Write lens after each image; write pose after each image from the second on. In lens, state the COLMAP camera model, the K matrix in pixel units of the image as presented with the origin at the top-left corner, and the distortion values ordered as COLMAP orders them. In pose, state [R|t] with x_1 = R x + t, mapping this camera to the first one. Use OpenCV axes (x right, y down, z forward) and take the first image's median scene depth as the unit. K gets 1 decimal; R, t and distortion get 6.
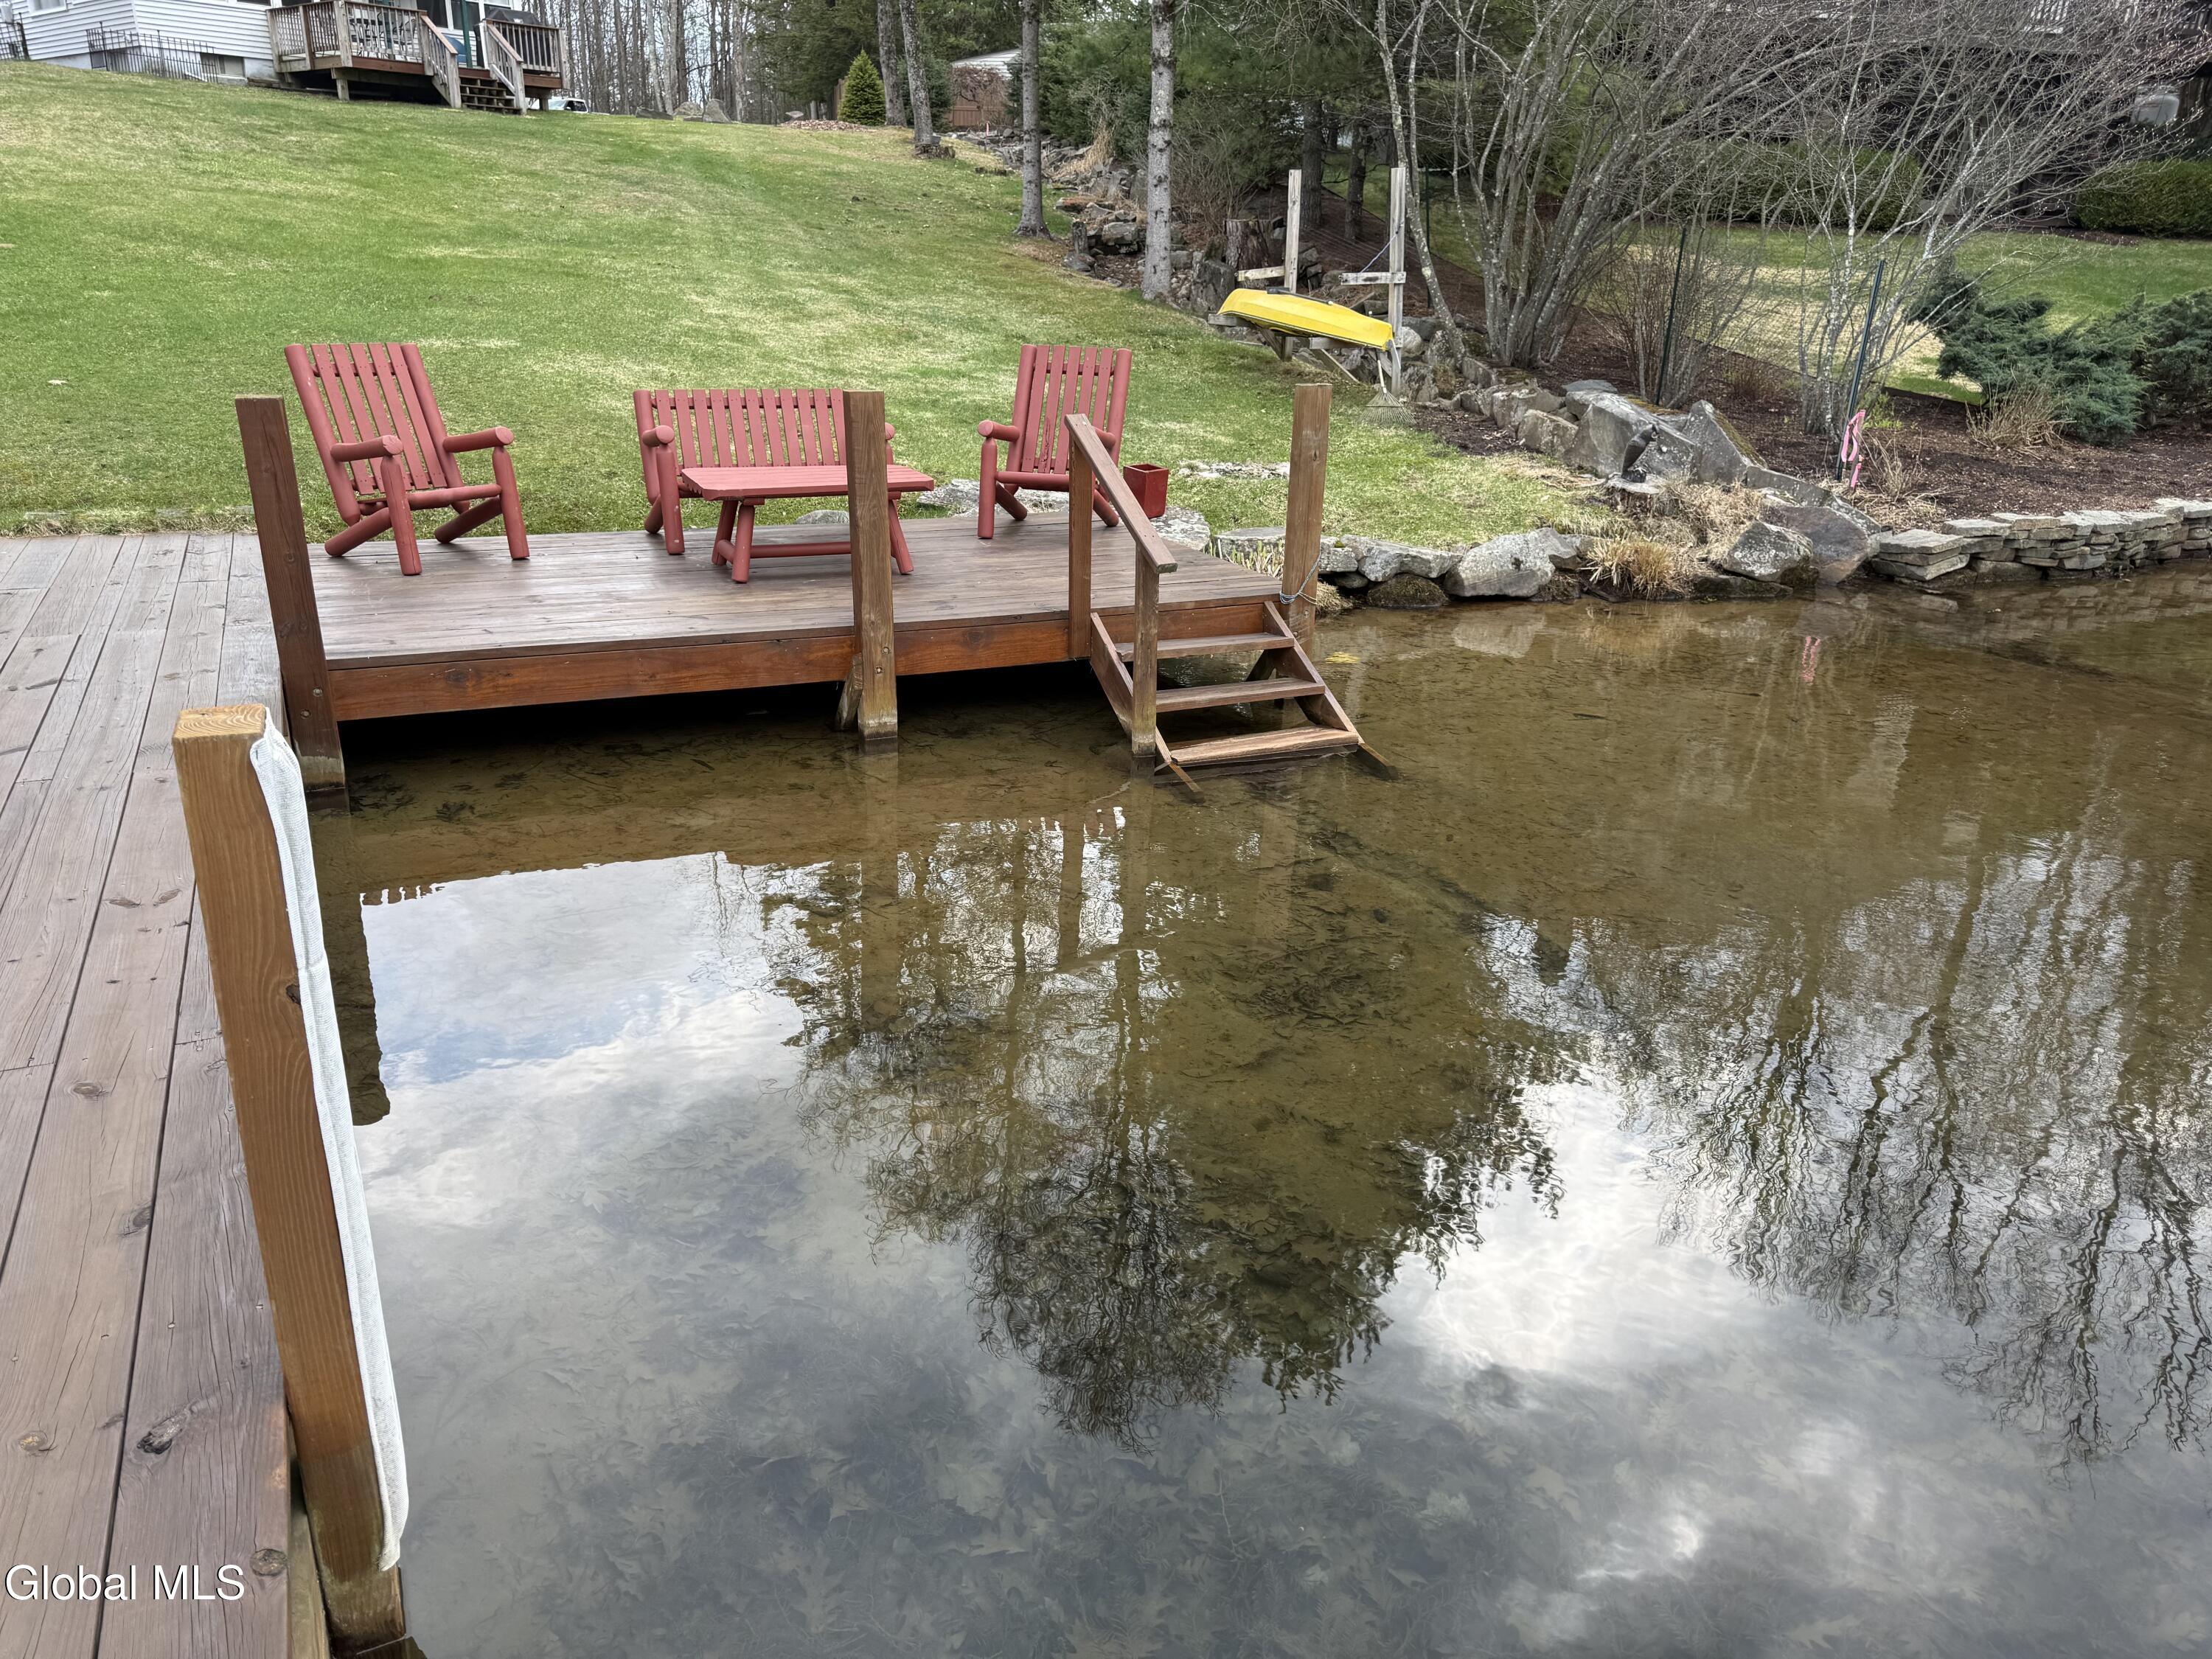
lens RADIAL K [[1554.0, 0, 1106.0], [0, 1554.0, 829.5], [0, 0, 1]] dist [0.062036, -0.073843]
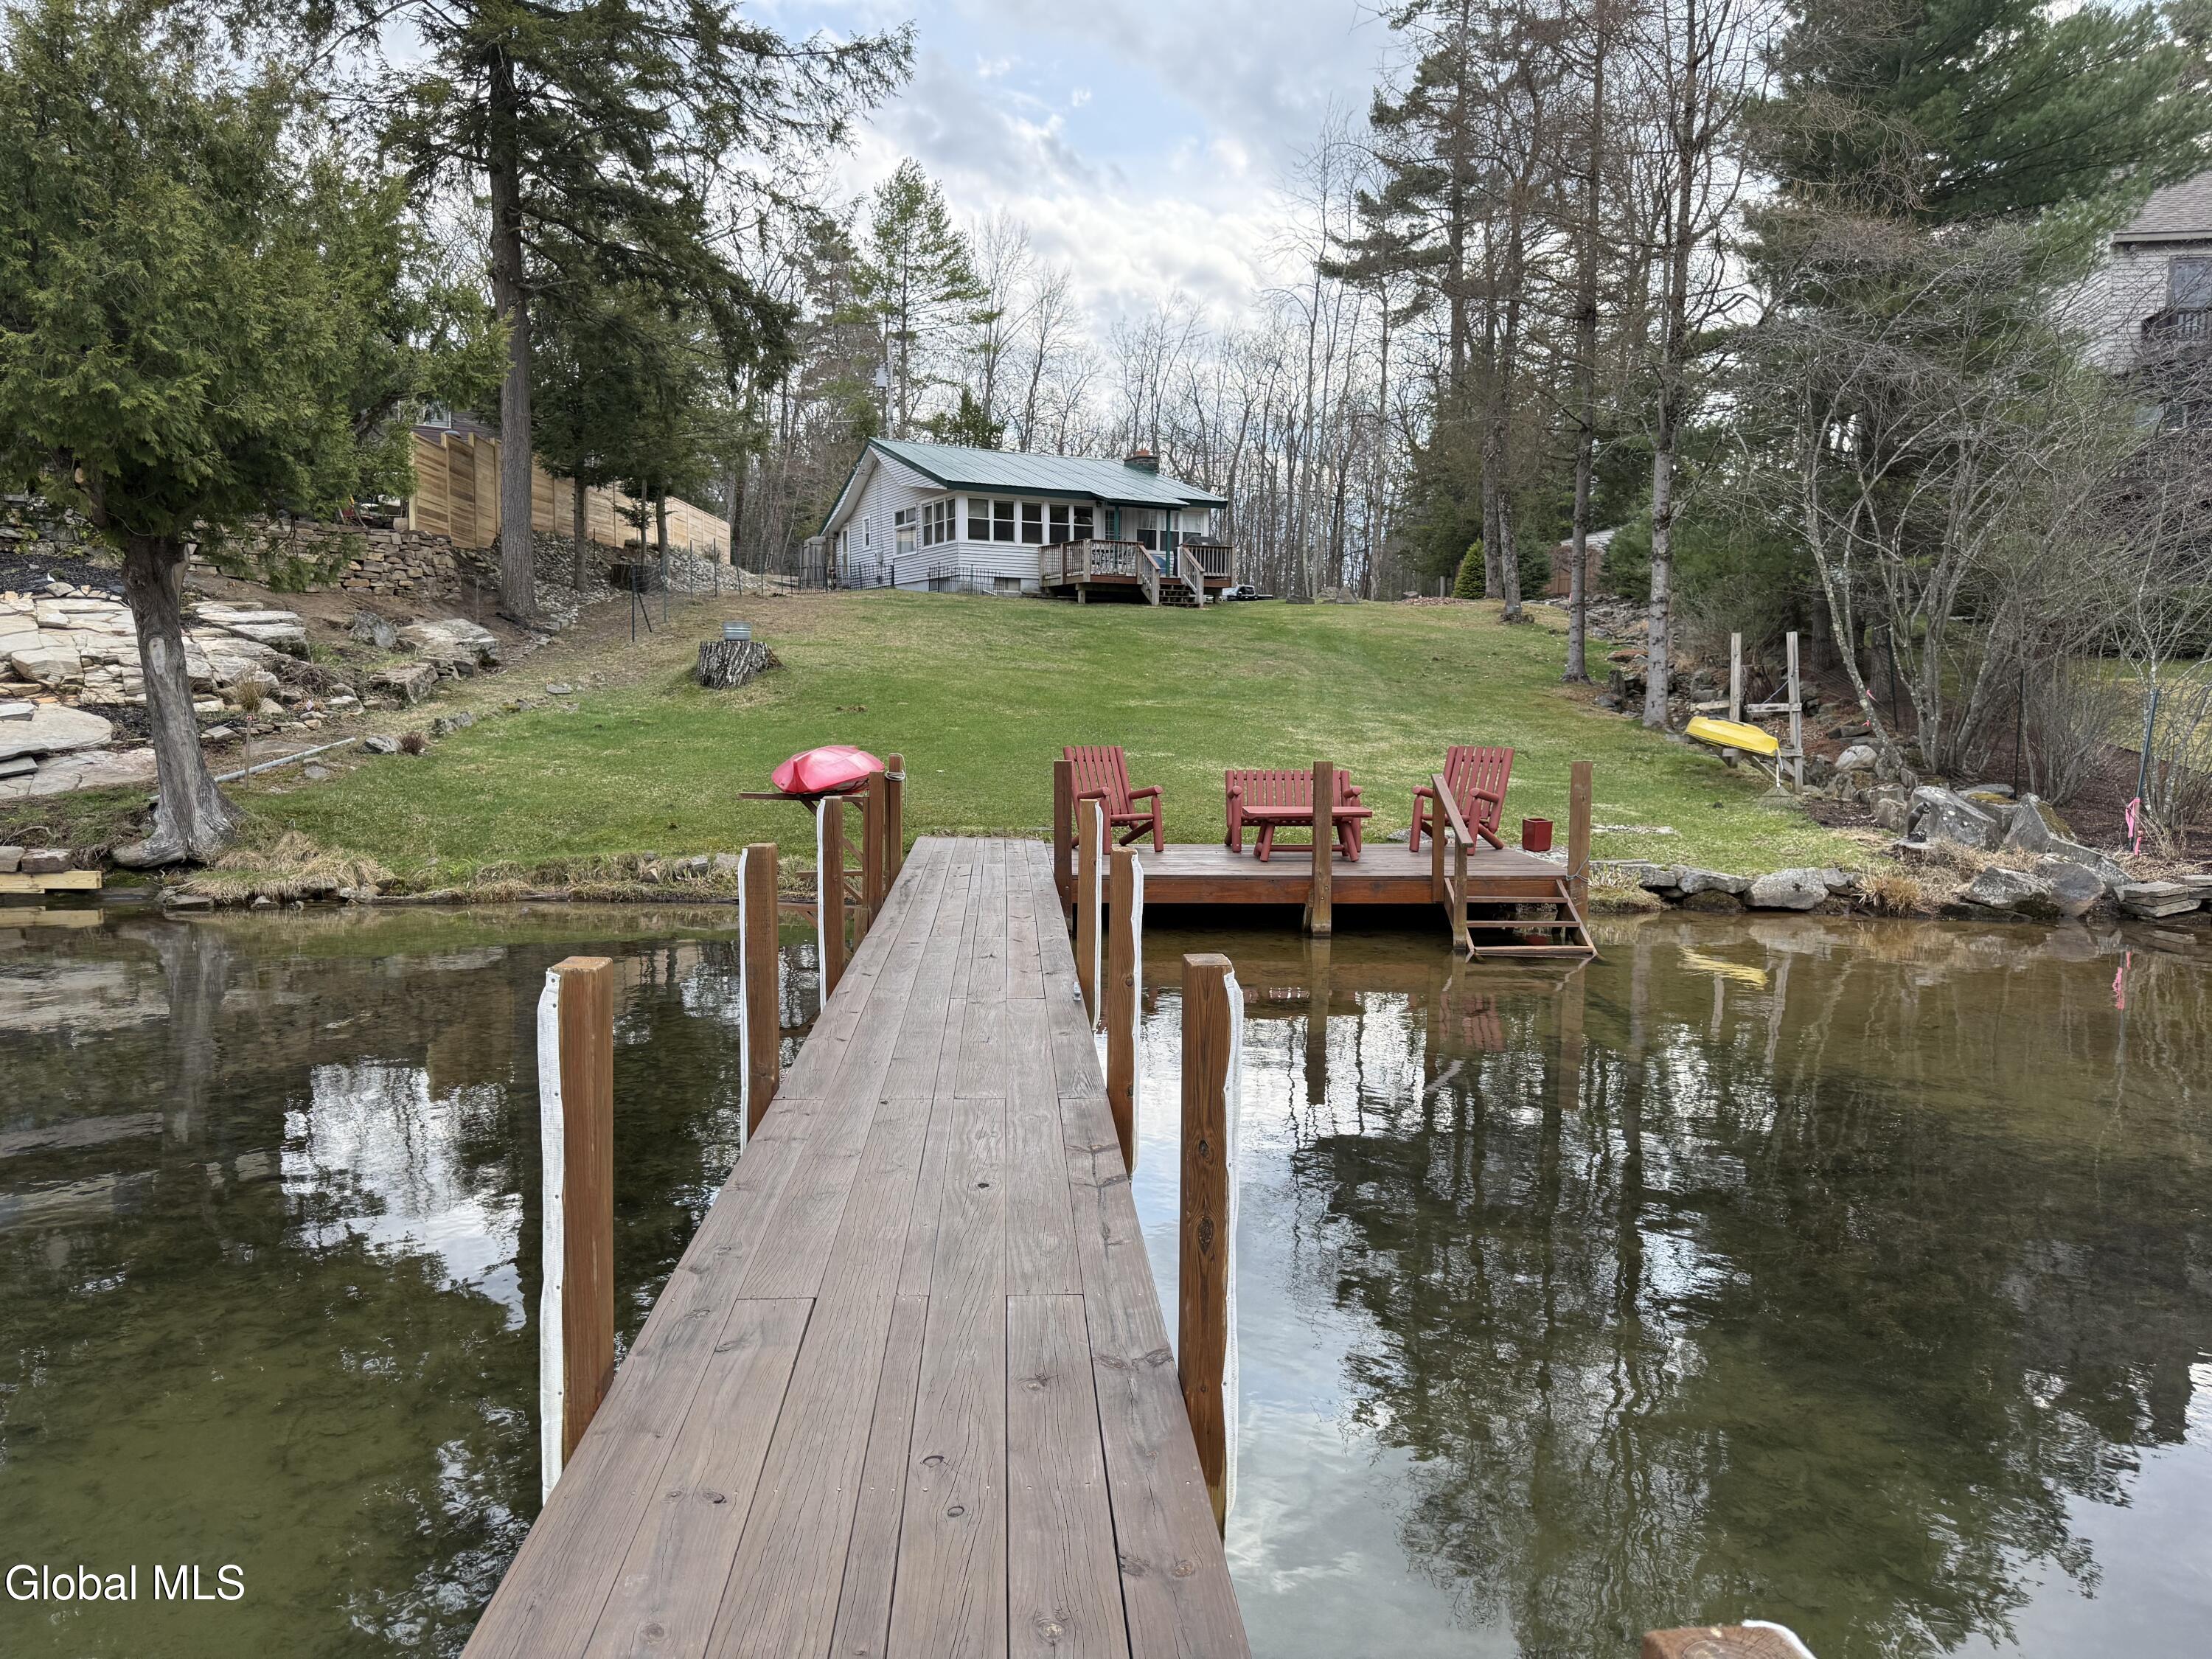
lens RADIAL K [[1537.0, 0, 1078.3], [0, 1537.0, 859.0], [0, 0, 1]] dist [0.067643, -0.067483]
pose [[0.916736, 0.024779, -0.398724, 0.178258], [-0.122477, 0.967445, -0.221472, 0.164652], [0.380255, 0.251866, 0.889927, -0.441311]]
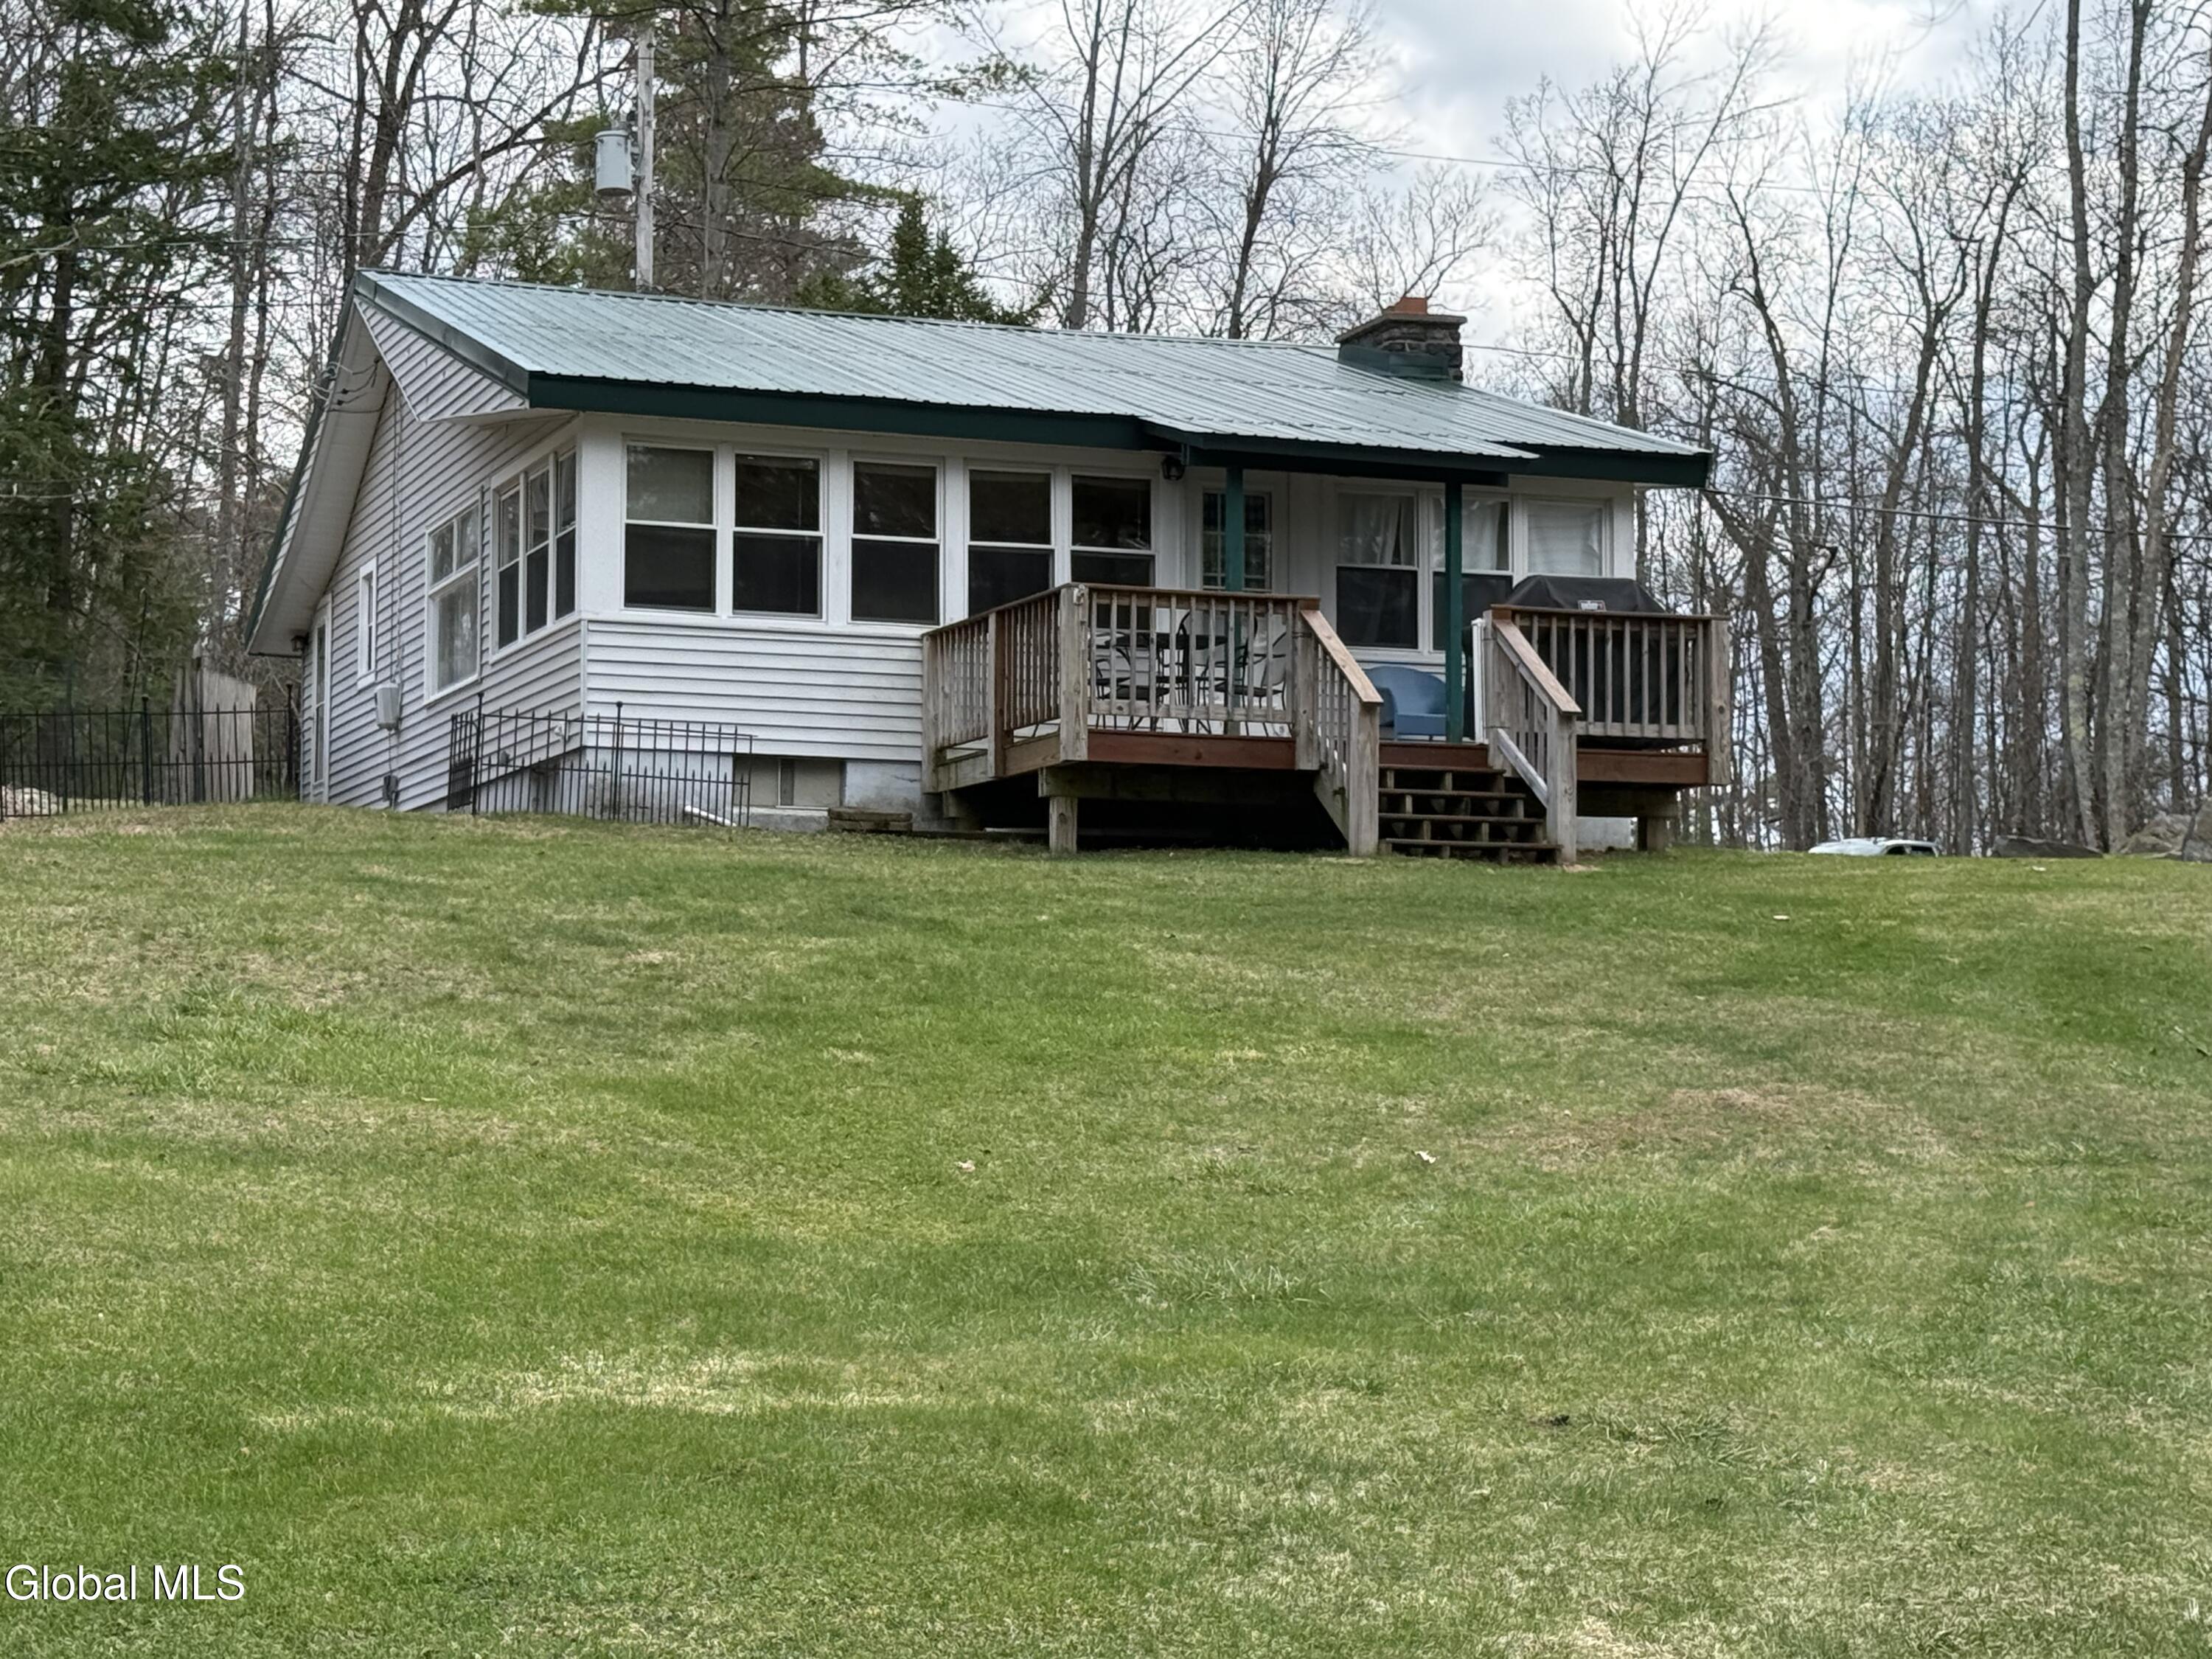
lens RADIAL K [[4282.7, 0, 1277.8], [0, 4282.7, 632.5], [0, 0, 1]] dist [0.507489, -0.043984]
pose [[0.891342, -0.082942, -0.445680, -0.076597], [-0.133219, 0.891788, -0.432396, -0.291656], [0.433316, 0.444785, 0.783839, 0.710538]]
